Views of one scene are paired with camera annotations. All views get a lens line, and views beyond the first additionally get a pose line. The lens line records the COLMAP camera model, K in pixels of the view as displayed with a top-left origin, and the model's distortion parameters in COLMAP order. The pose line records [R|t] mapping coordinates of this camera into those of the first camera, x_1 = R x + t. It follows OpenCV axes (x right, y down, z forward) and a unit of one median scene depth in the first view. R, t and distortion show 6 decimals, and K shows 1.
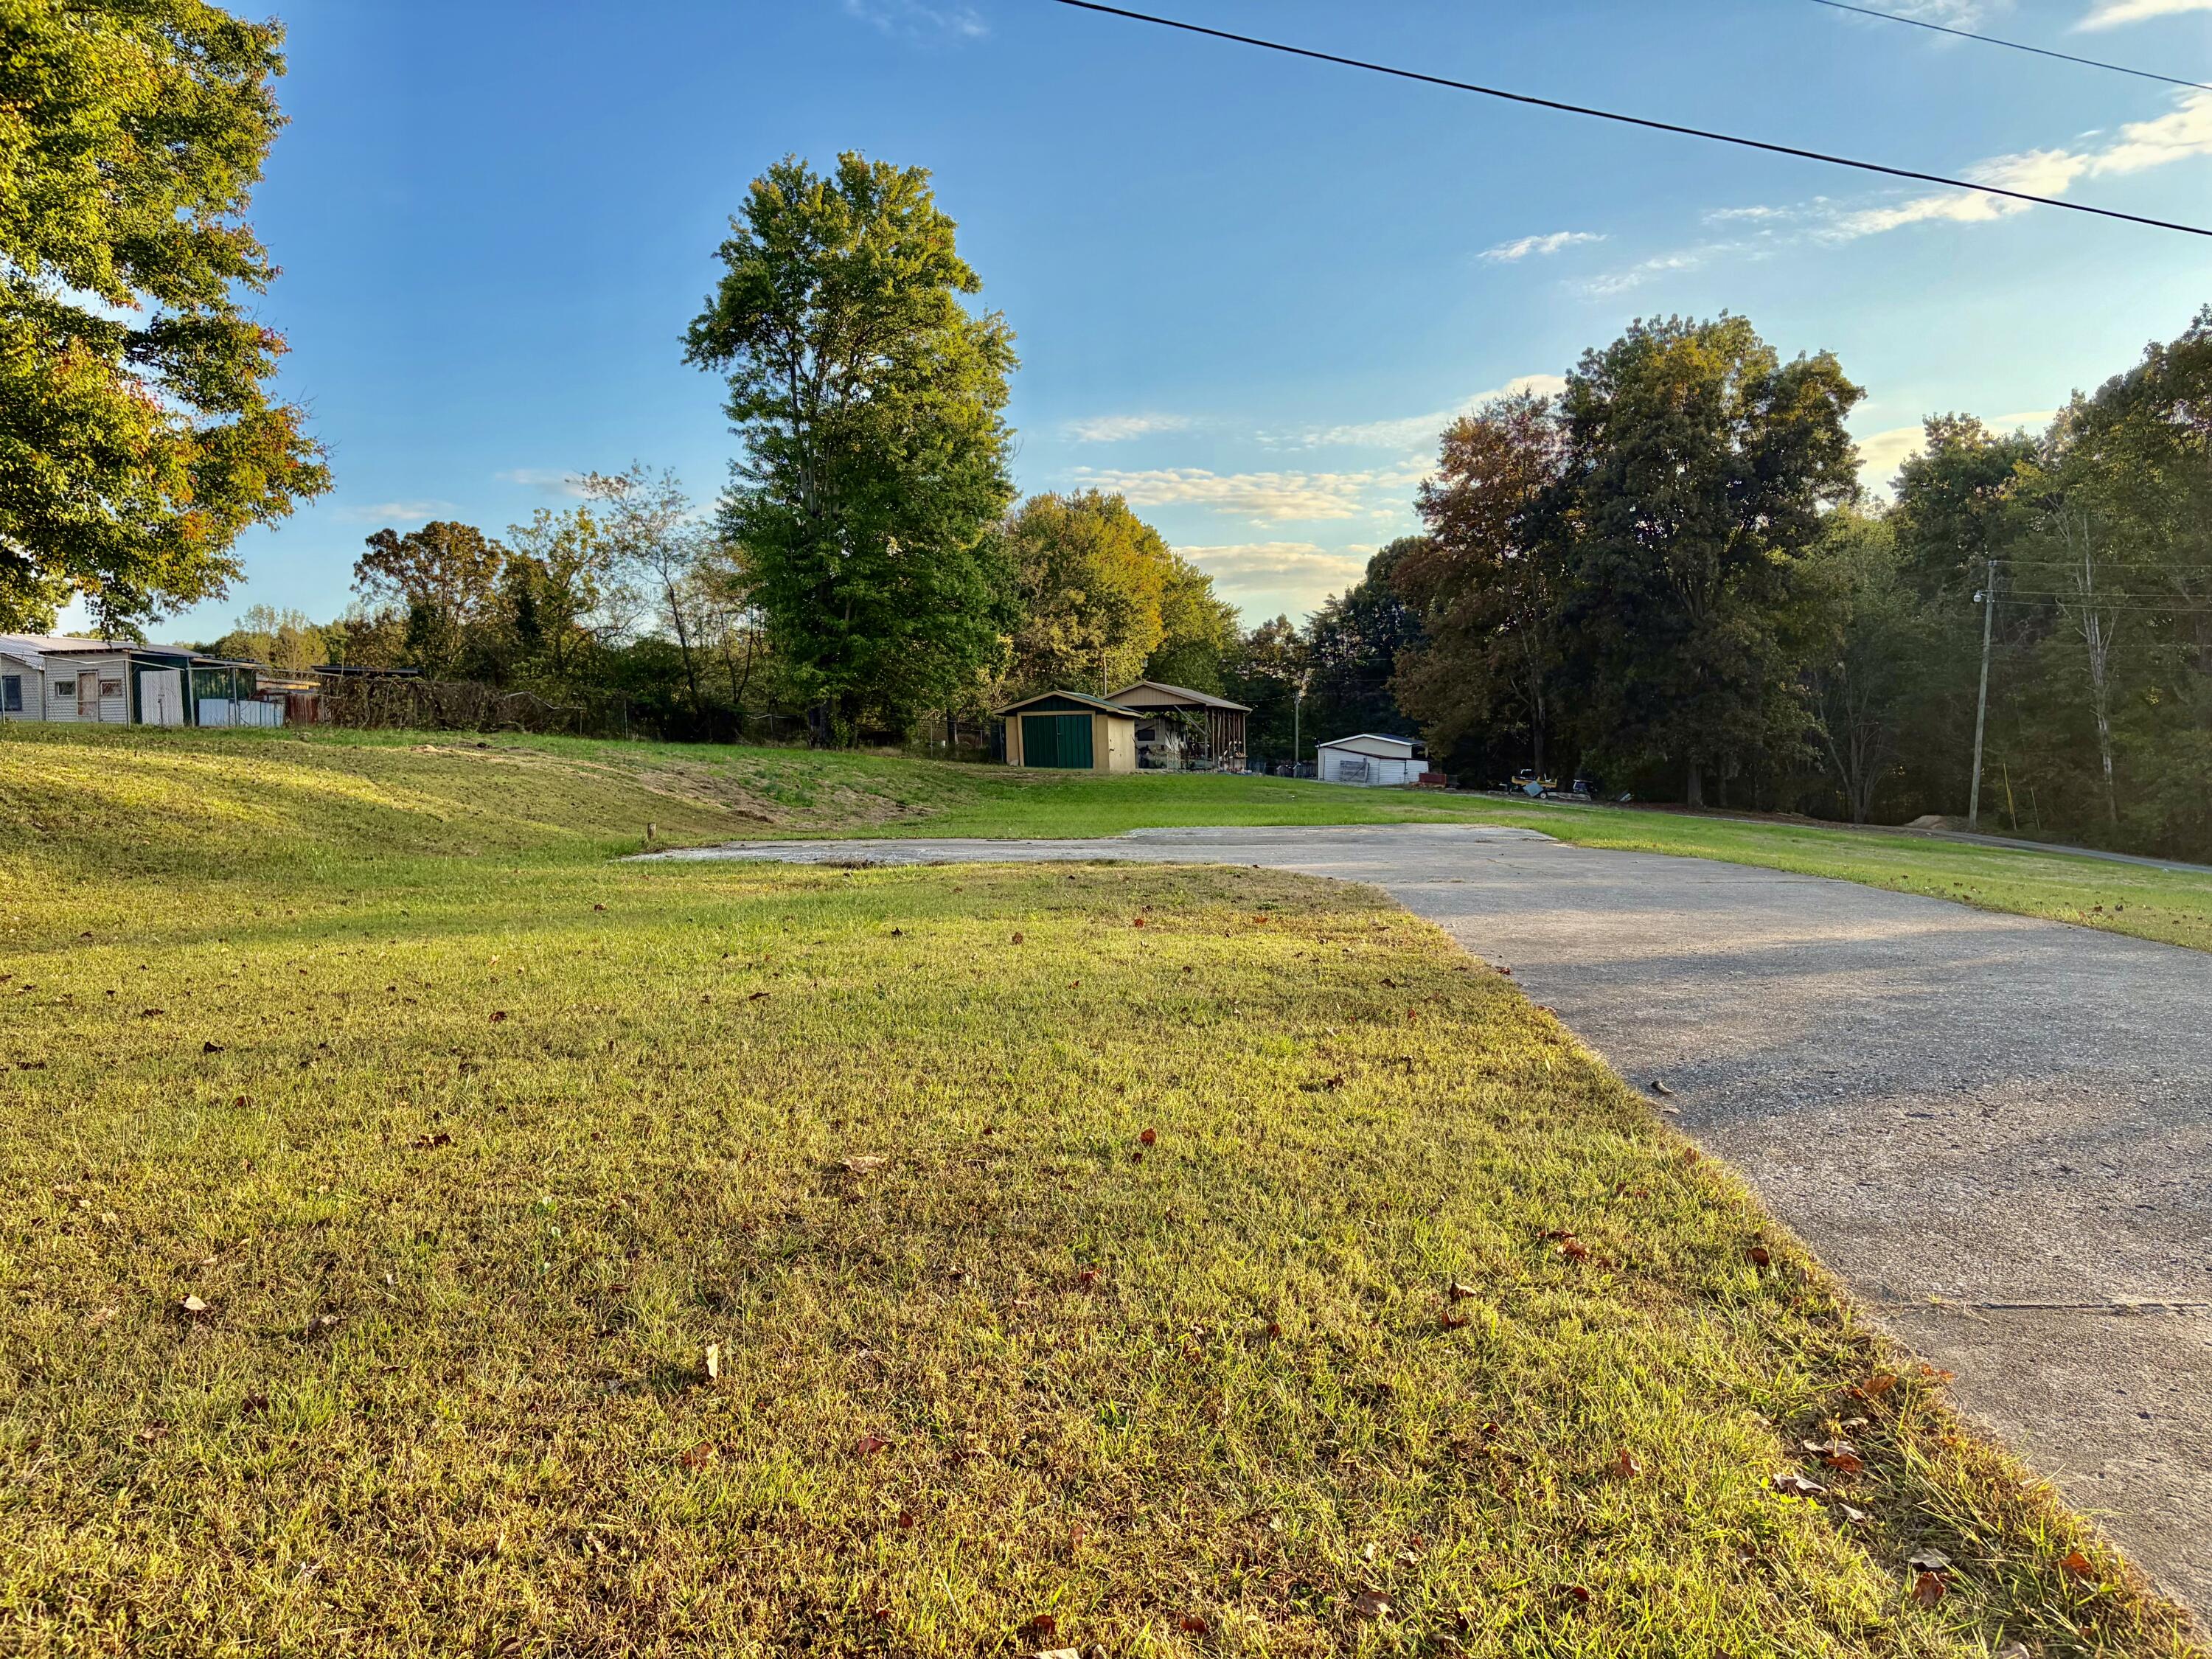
lens RADIAL K [[1682.7, 0, 1118.2], [0, 1682.7, 816.7], [0, 0, 1]] dist [0.052333, -0.033215]
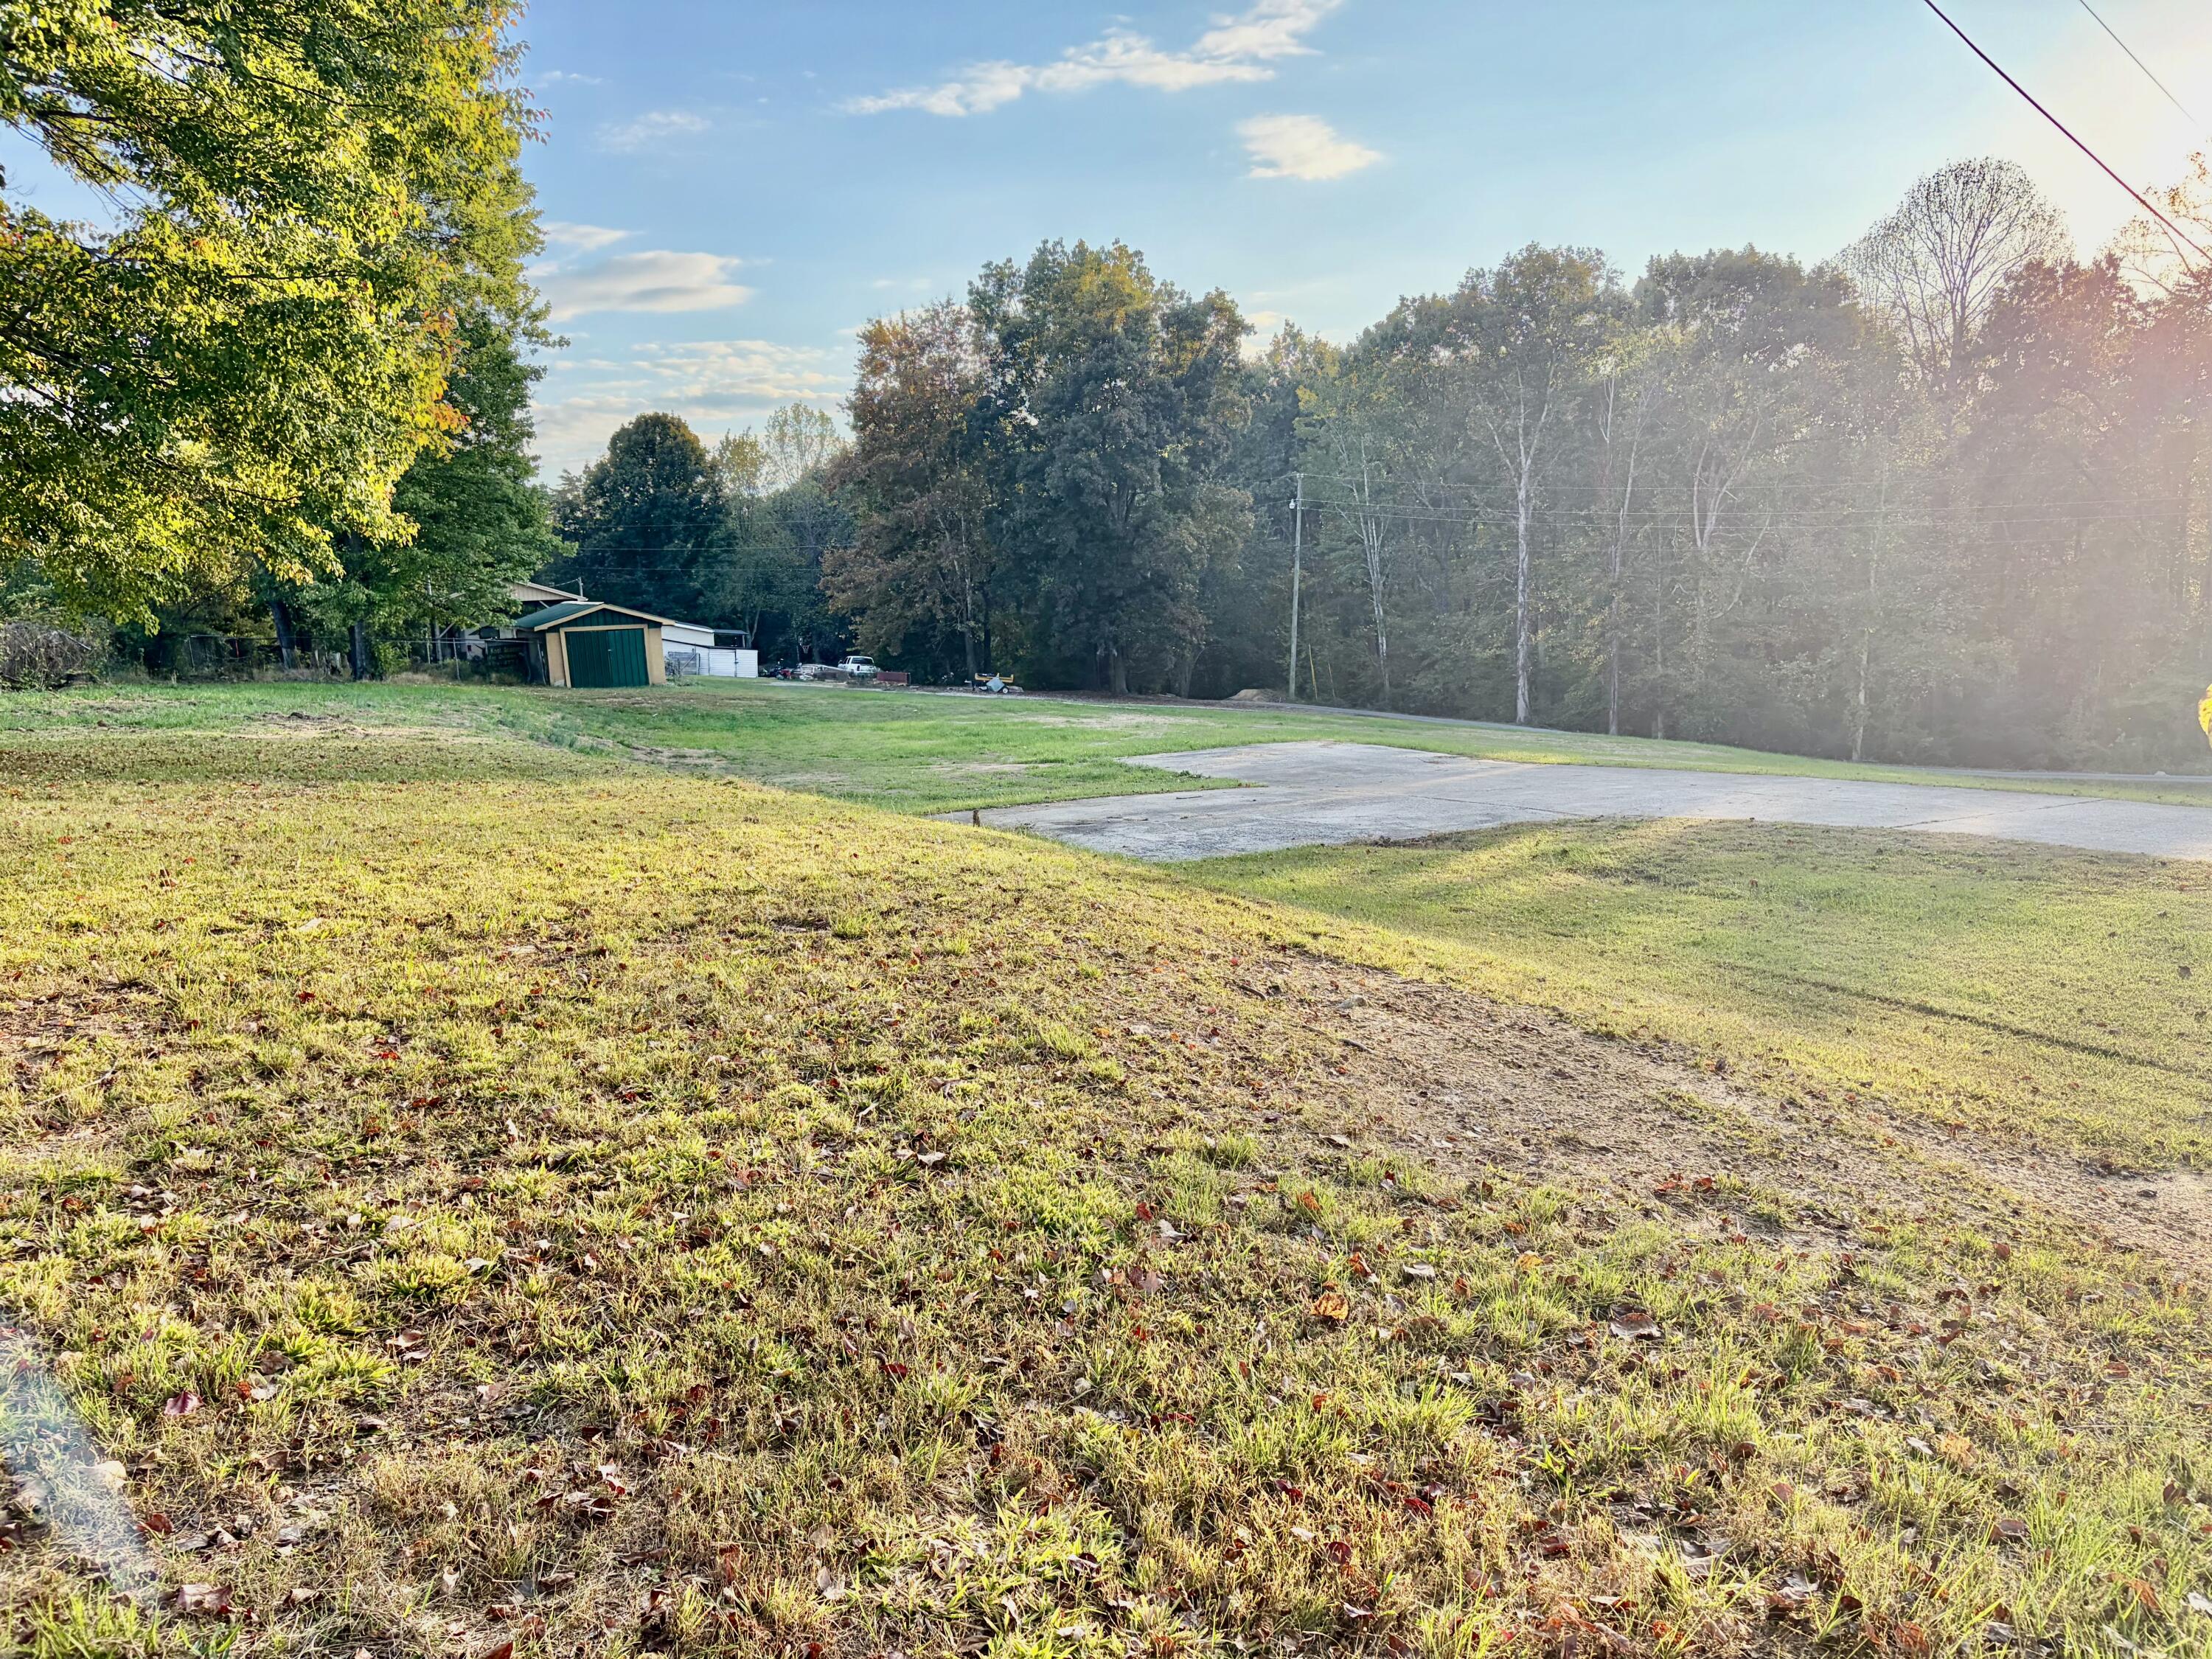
lens RADIAL K [[1671.2, 0, 1099.1], [0, 1671.2, 817.9], [0, 0, 1]] dist [0.062889, -0.073201]
pose [[0.871174, -0.081790, 0.484113, -0.212549], [0.043395, 0.994995, 0.090012, -0.023369], [-0.489052, -0.057408, 0.870363, 0.033292]]
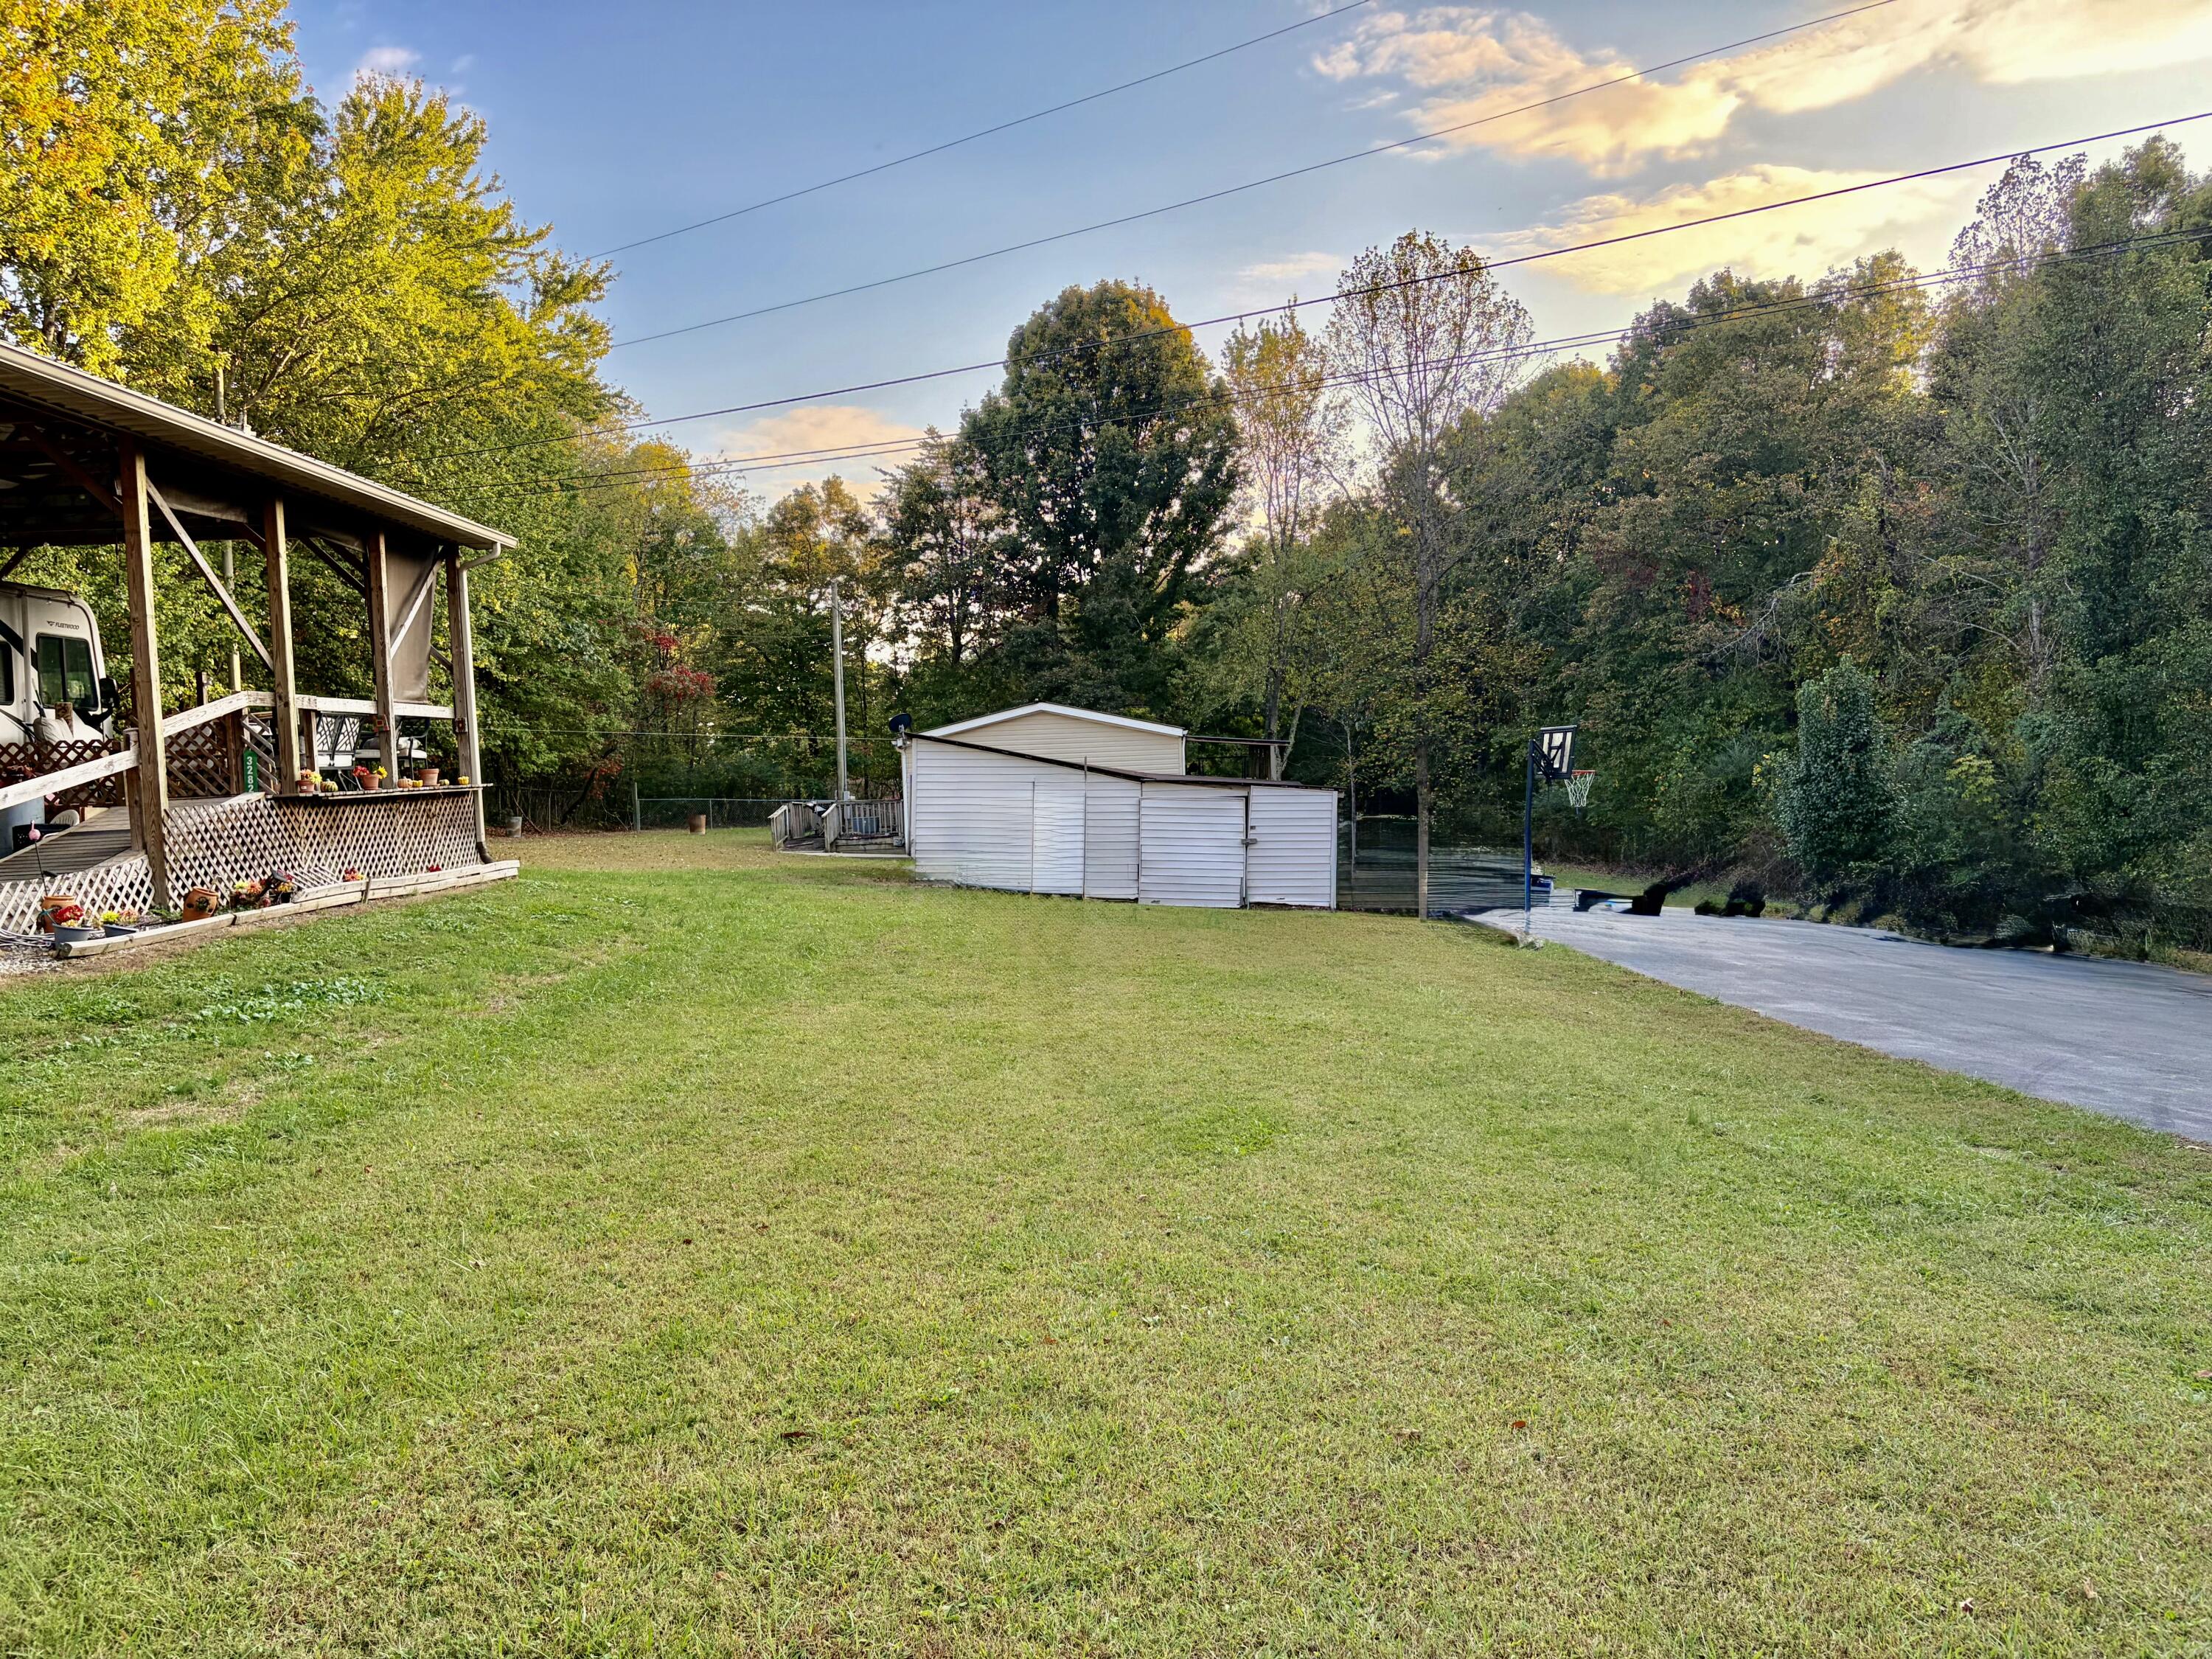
lens RADIAL K [[1700.2, 0, 1106.0], [0, 1700.2, 829.5], [0, 0, 1]] dist [0.030497, 0.000189]
pose [[0.975407, -0.028035, 0.218623, 0.158411], [0.026311, 0.999596, 0.010792, -0.052144], [-0.218837, -0.004775, 0.975750, 1.247862]]
